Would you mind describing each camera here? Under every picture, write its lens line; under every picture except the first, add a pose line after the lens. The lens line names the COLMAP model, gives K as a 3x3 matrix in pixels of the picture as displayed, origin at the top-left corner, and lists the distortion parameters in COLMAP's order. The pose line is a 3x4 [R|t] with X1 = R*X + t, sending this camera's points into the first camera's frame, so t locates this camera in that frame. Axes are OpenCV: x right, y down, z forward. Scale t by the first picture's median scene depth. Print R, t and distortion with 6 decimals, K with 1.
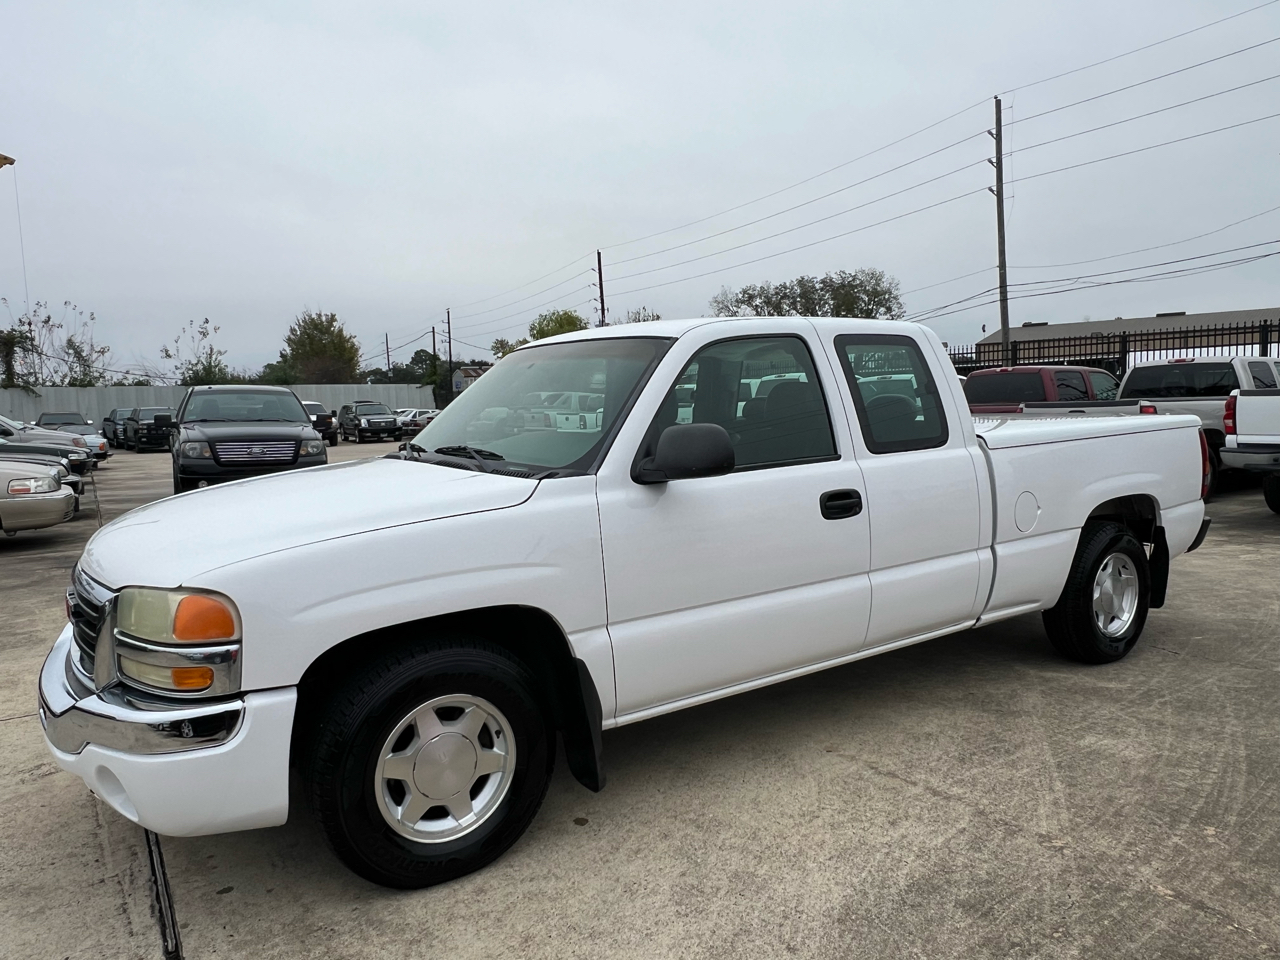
lens RADIAL K [[899.9, 0, 634.3], [0, 899.9, 486.7], [0, 0, 1]] dist [0.001836, -0.005101]
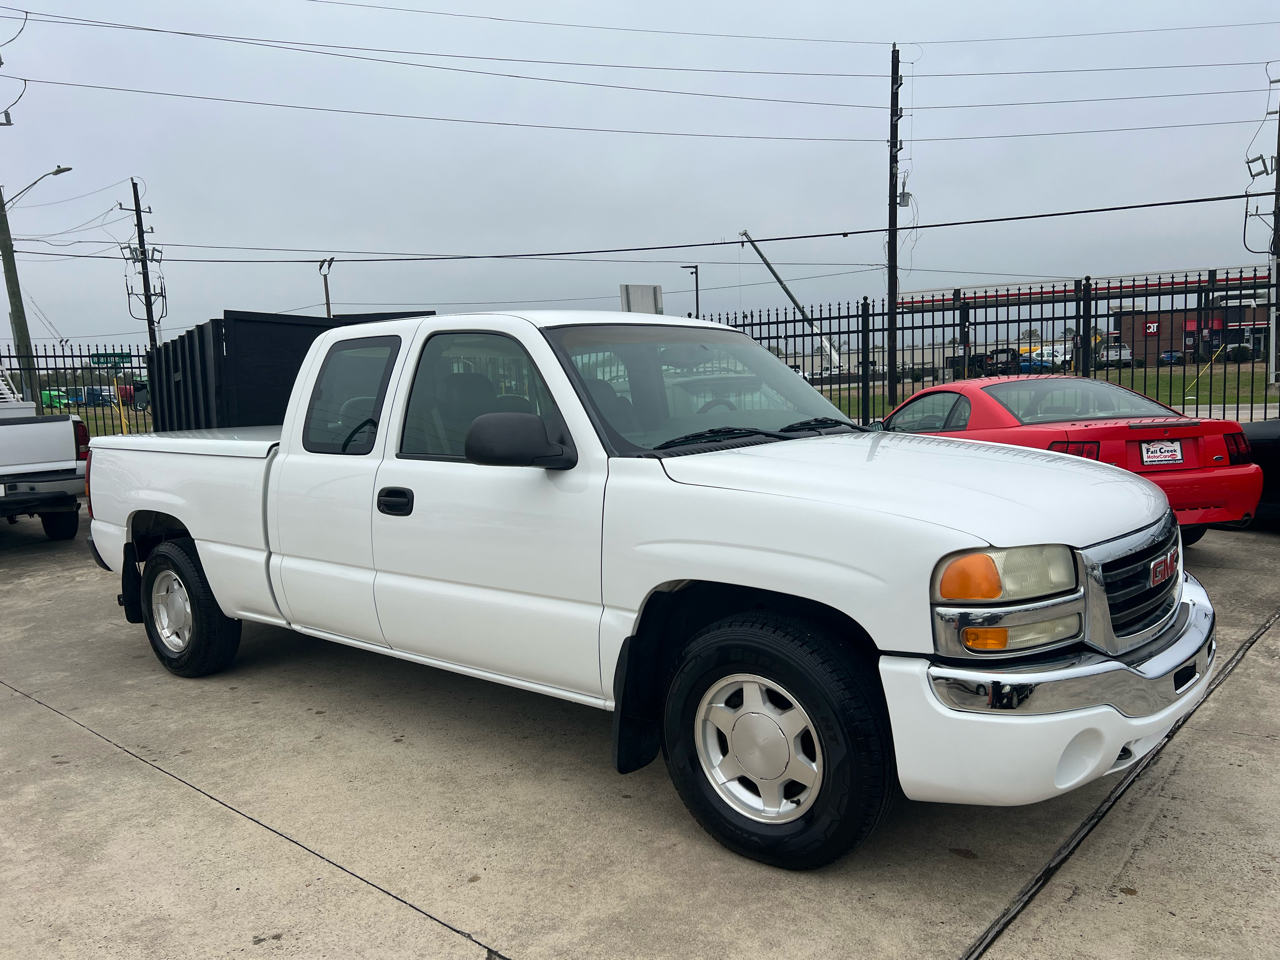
lens RADIAL K [[961.7, 0, 627.3], [0, 961.7, 477.6], [0, 0, 1]] dist [0.050337, -0.056261]
pose [[-0.275960, -0.051004, 0.959815, -1.085797], [0.137444, 0.986235, 0.091925, -0.100402], [-0.951291, 0.157288, -0.265152, 1.344884]]
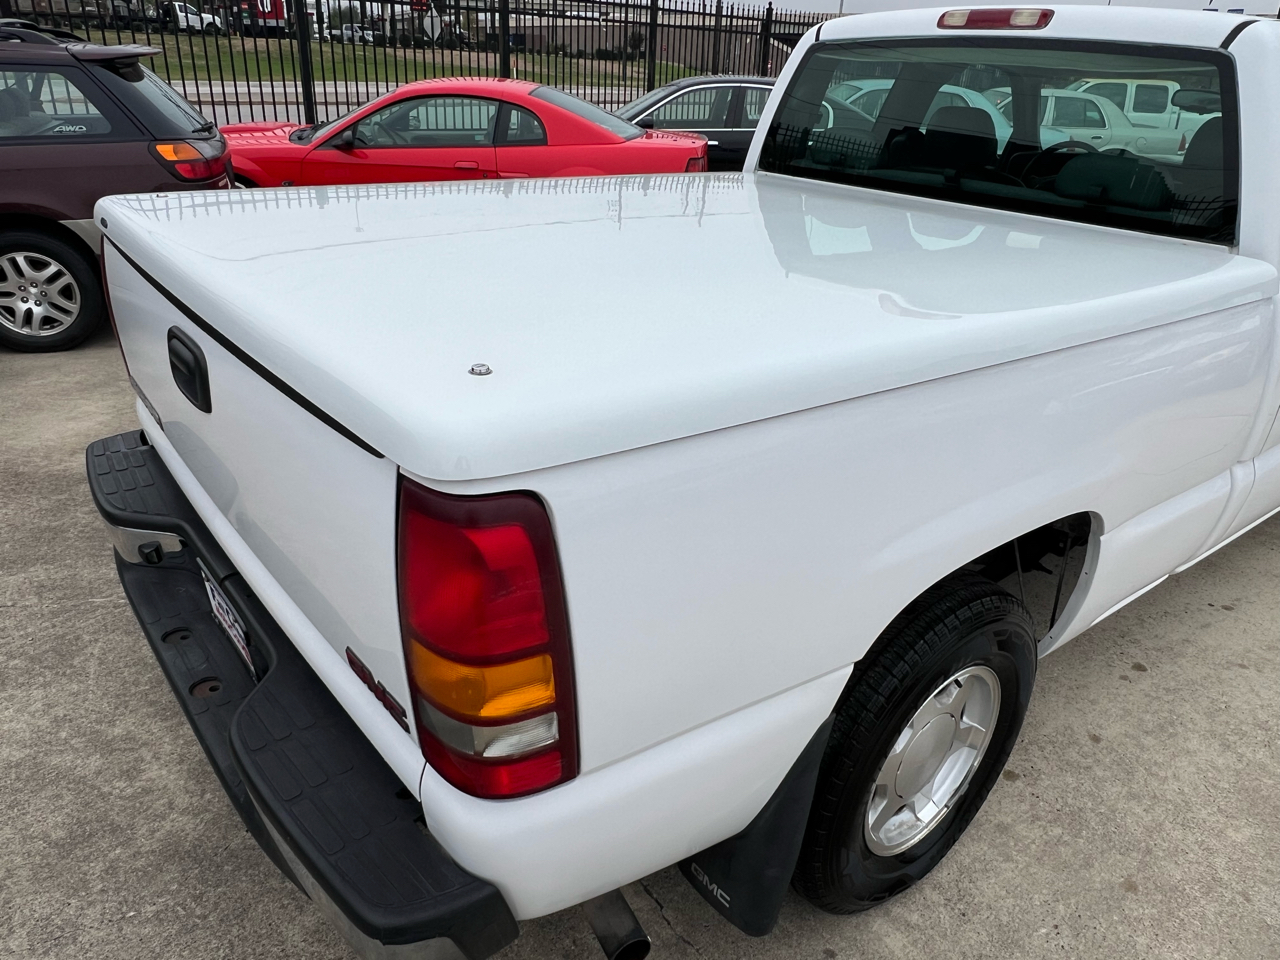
lens RADIAL K [[899.9, 0, 634.3], [0, 899.9, 486.7], [0, 0, 1]] dist [0.001836, -0.005101]
pose [[-0.997049, 0.013607, -0.075558, 0.562315], [-0.027459, 0.855862, 0.516474, -0.246677], [0.071694, 0.517025, -0.852963, 1.936621]]
